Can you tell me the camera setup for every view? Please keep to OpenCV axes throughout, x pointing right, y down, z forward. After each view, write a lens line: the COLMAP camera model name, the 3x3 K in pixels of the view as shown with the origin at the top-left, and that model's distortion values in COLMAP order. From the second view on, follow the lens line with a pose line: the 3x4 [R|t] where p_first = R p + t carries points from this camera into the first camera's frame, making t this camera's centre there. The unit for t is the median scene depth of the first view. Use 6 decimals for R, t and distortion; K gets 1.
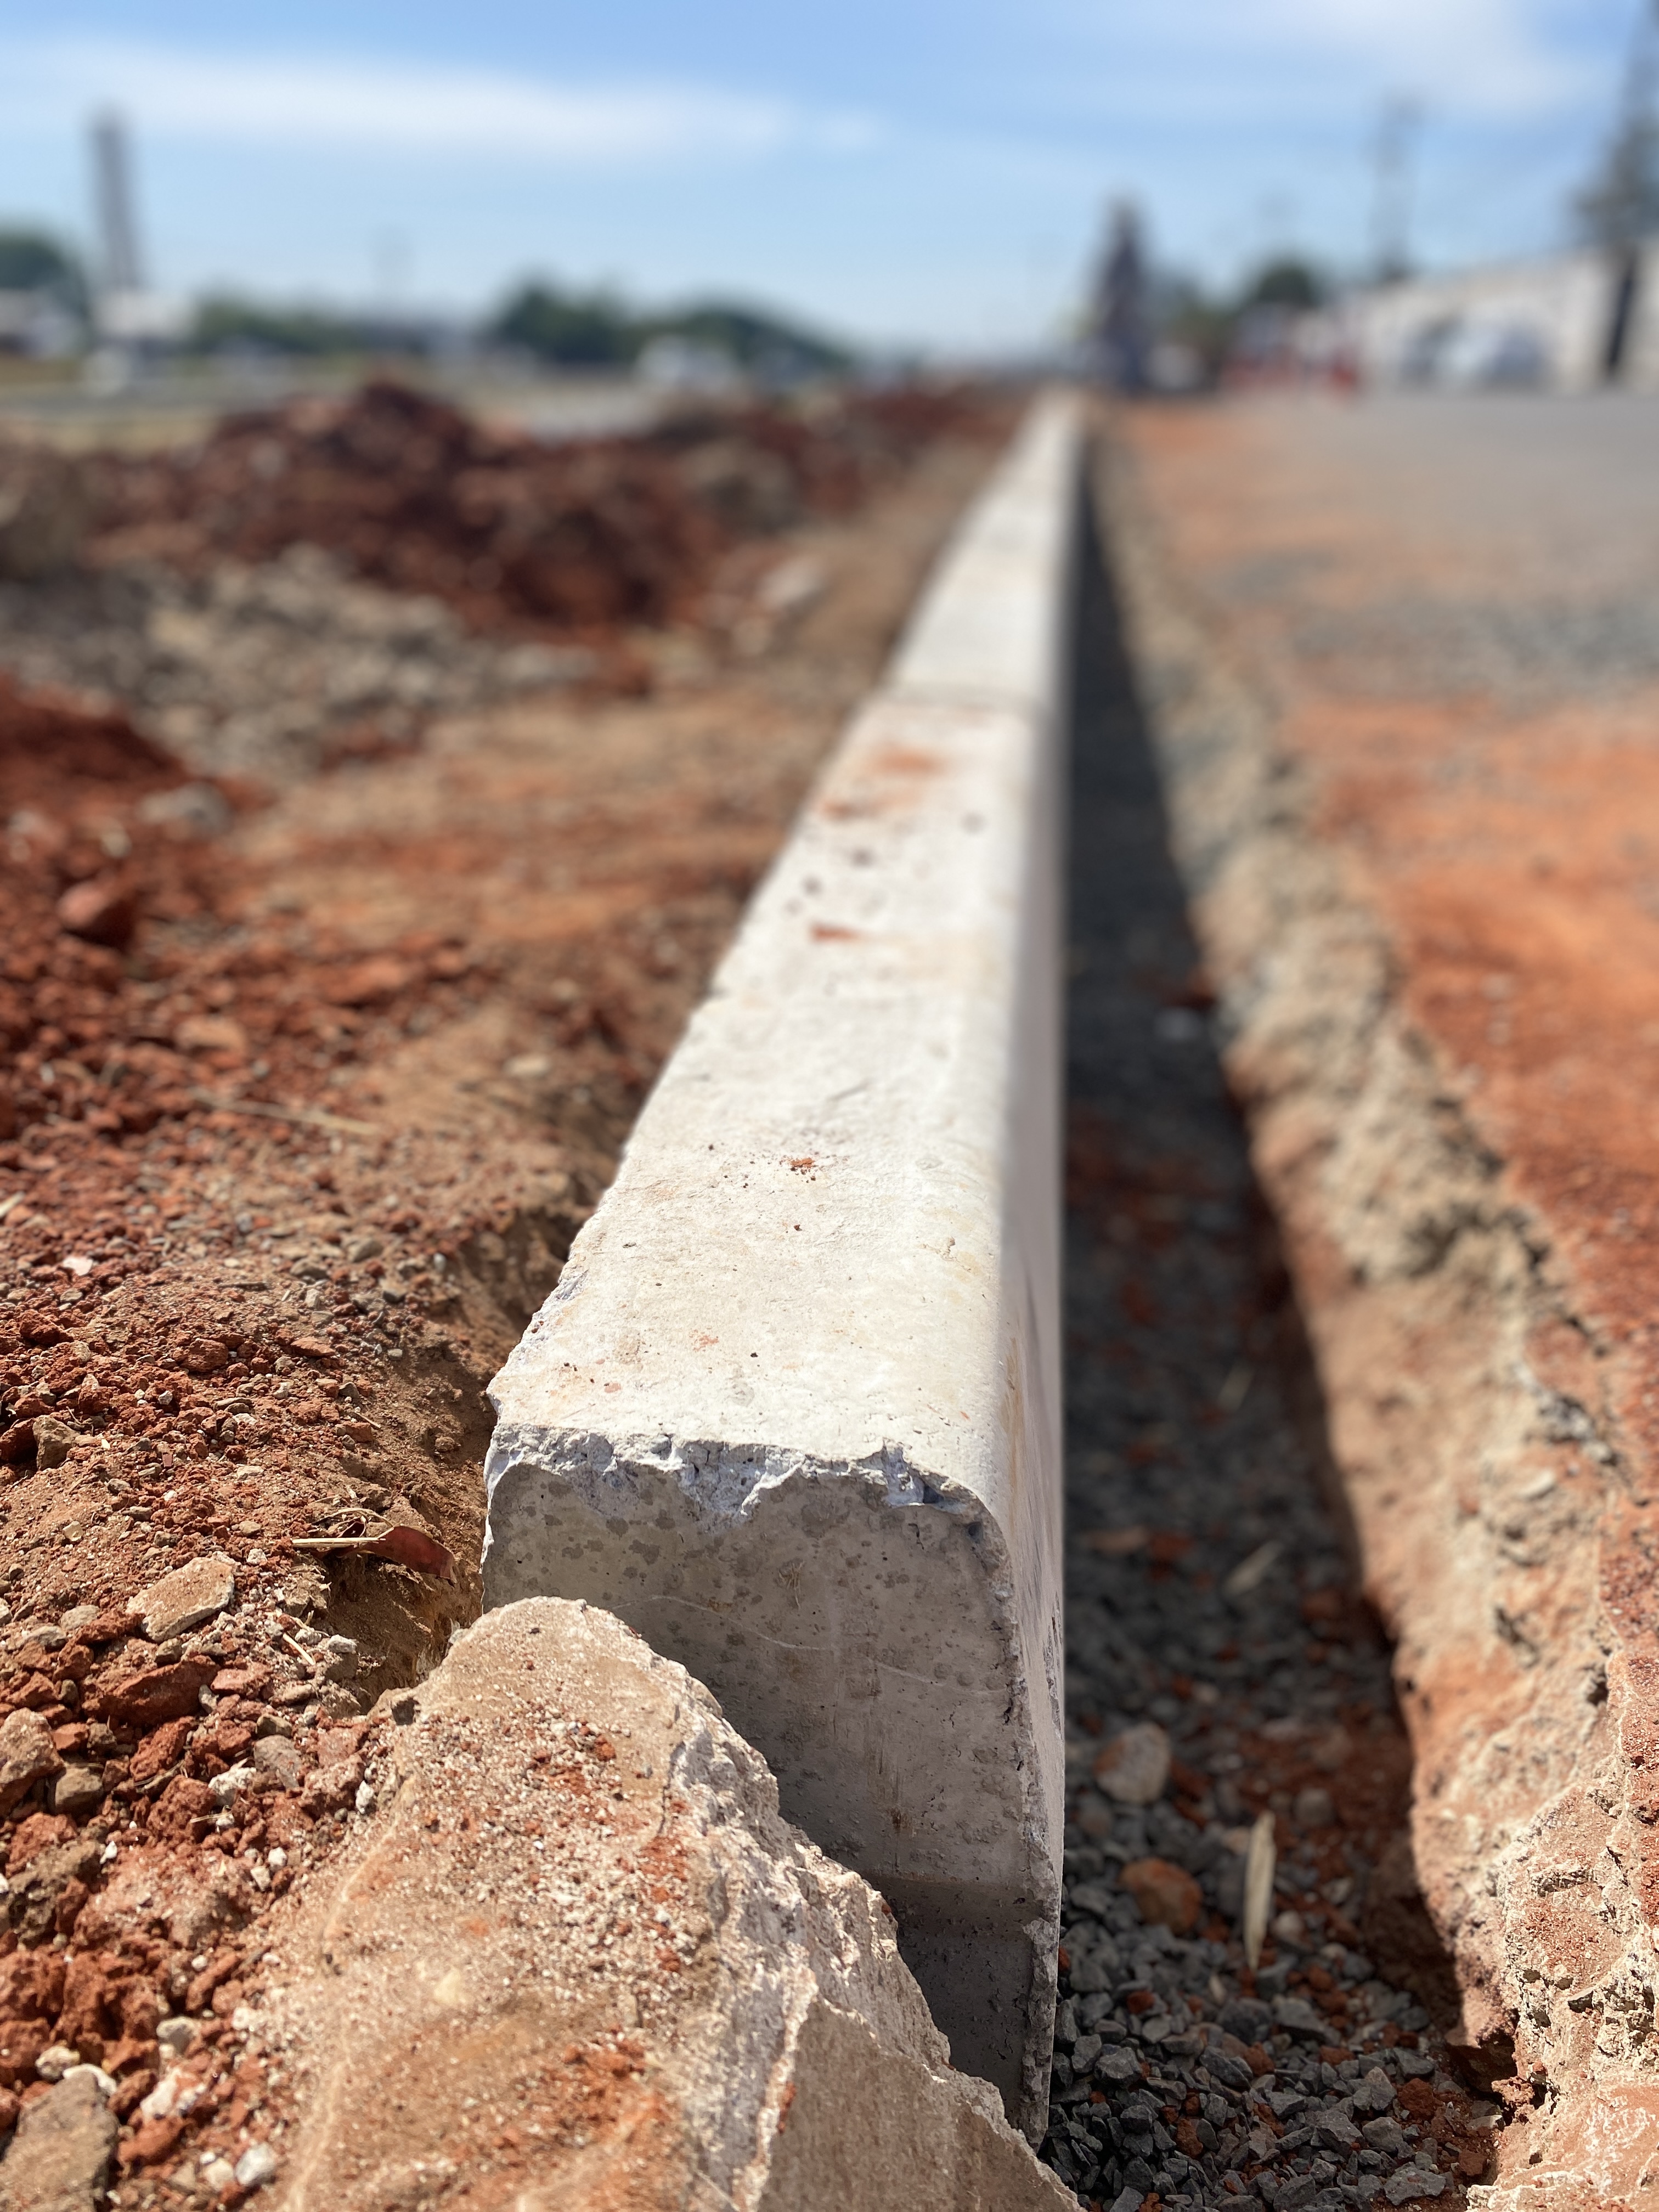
lens RADIAL K [[1683.2, 0, 819.1], [0, 1683.2, 1108.0], [0, 0, 1]] dist [0.025720, -0.033164]
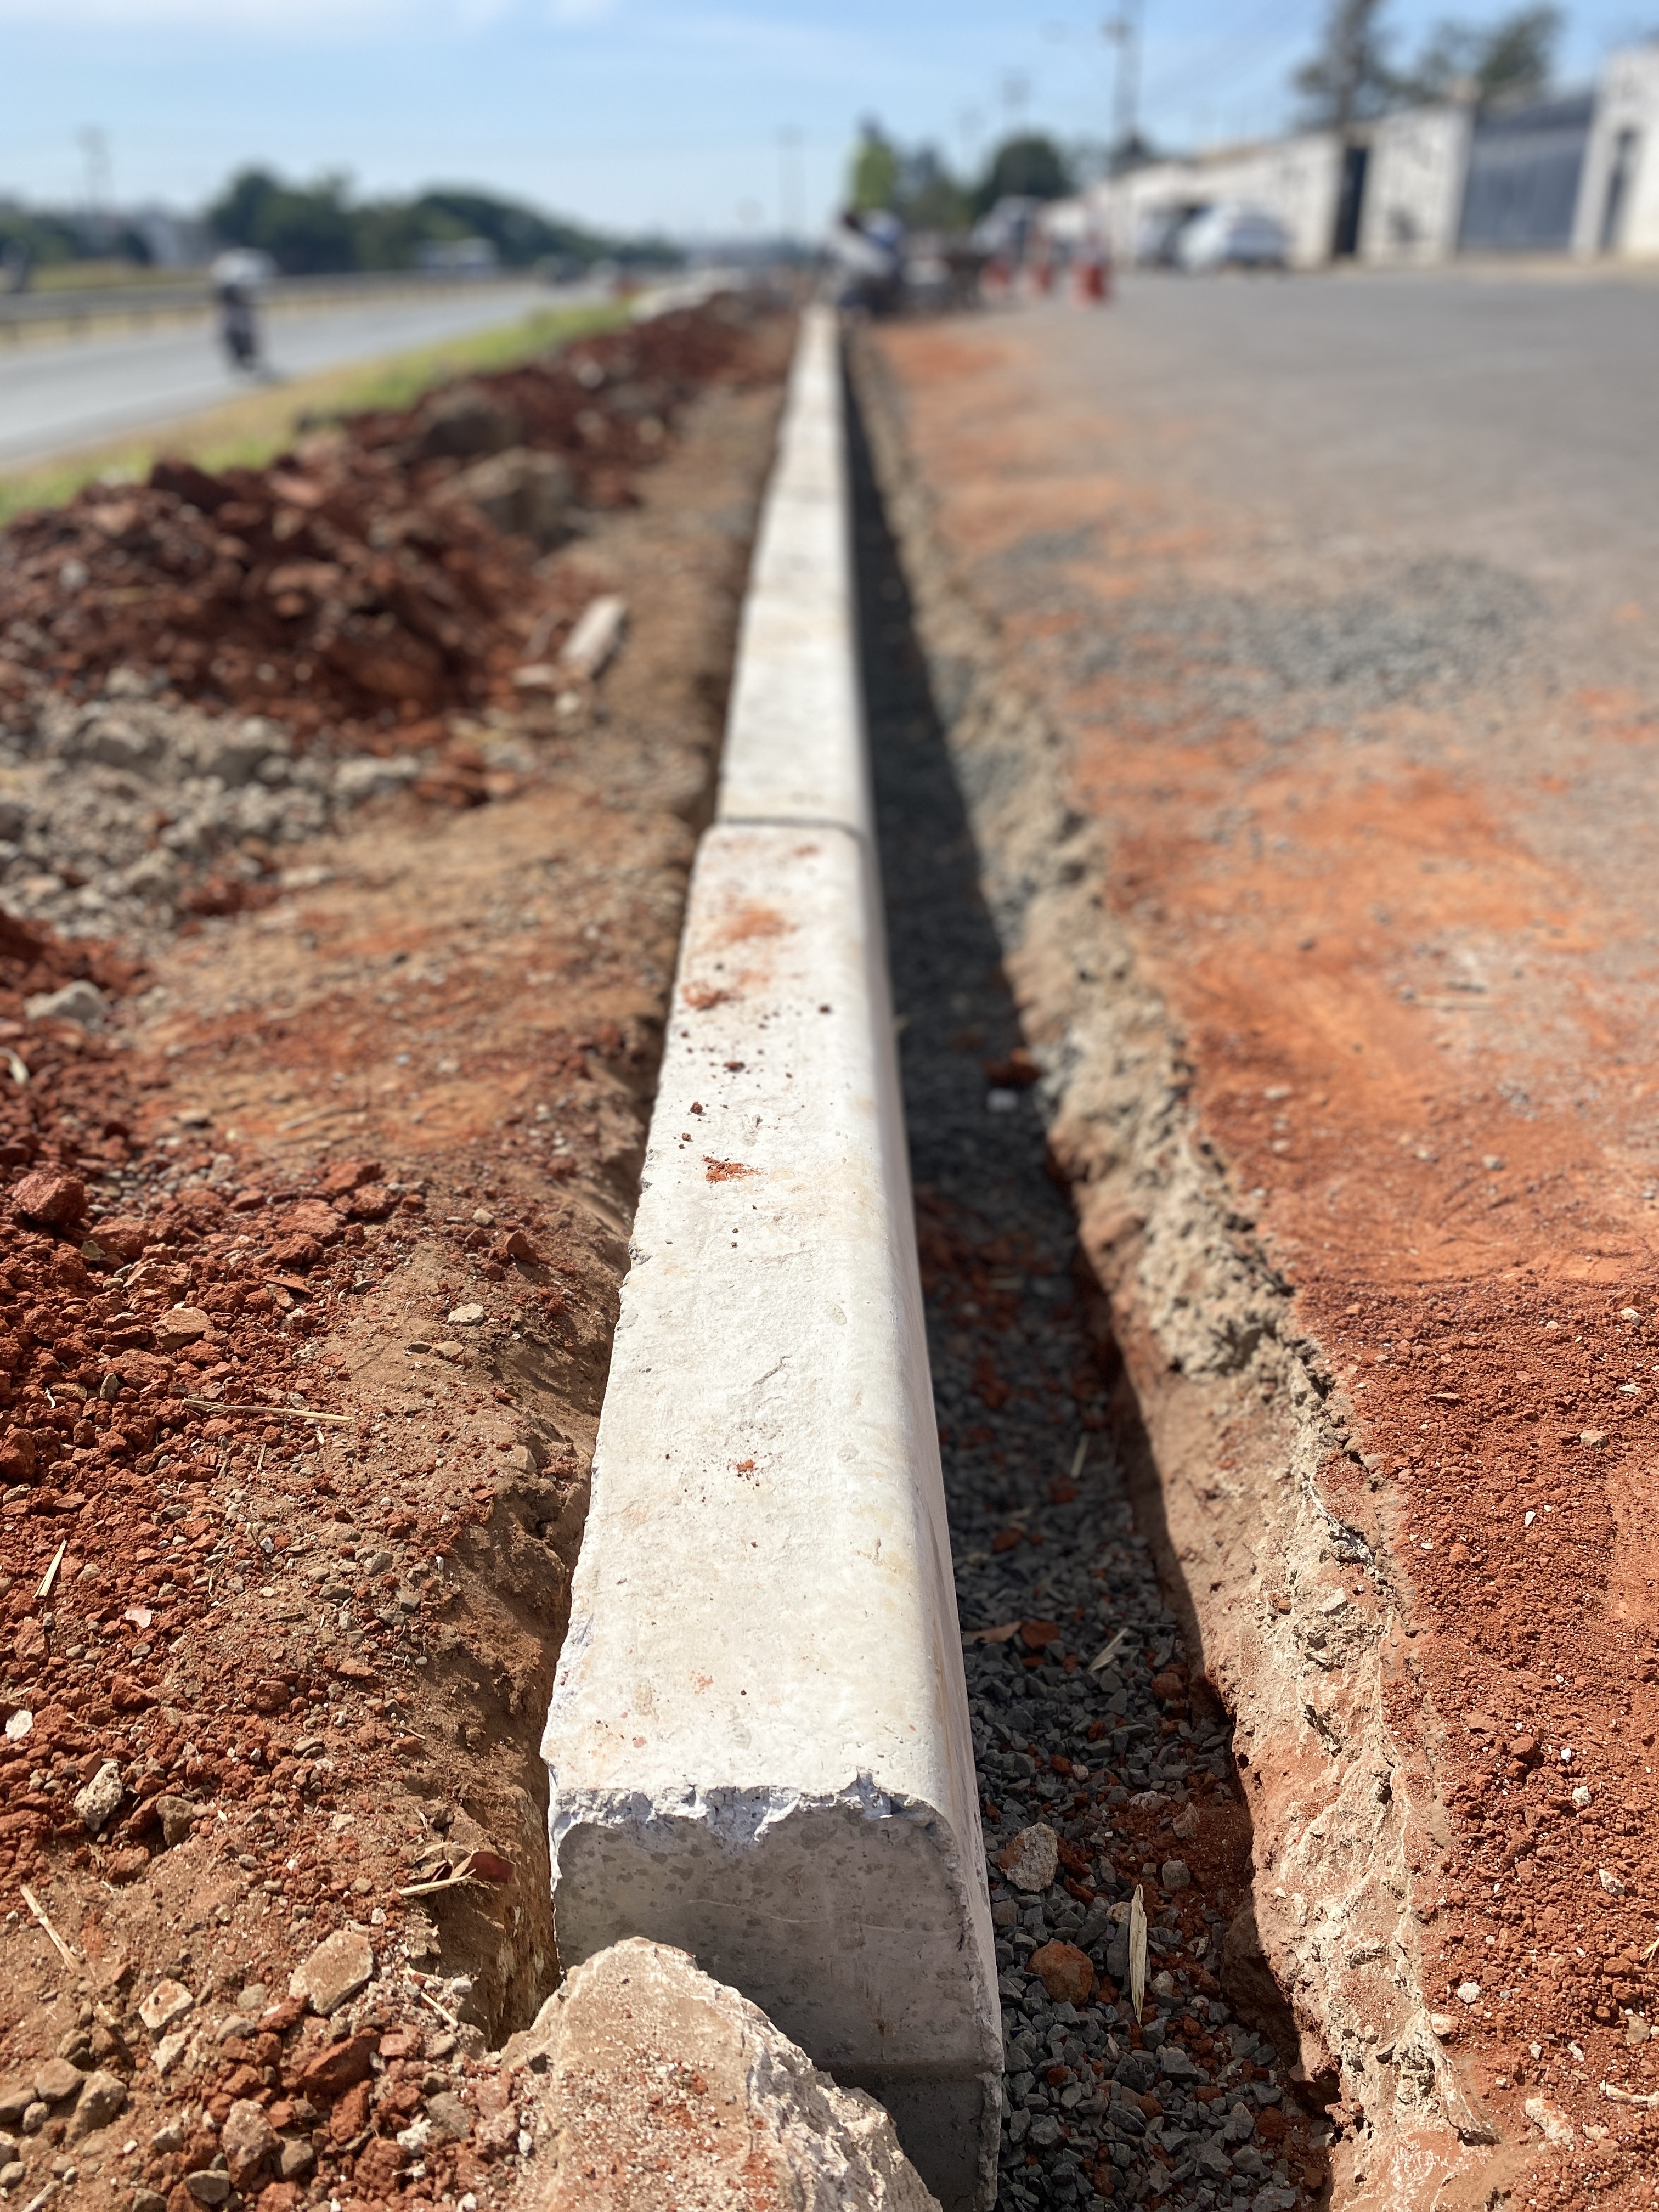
lens RADIAL K [[1683.2, 0, 832.5], [0, 1683.2, 1099.0], [0, 0, 1]] dist [0.025720, -0.033164]
pose [[0.989618, -0.080756, 0.118889, -0.060190], [0.073930, 0.995411, 0.060755, -0.255124], [-0.123250, -0.051334, 0.991047, -0.175820]]
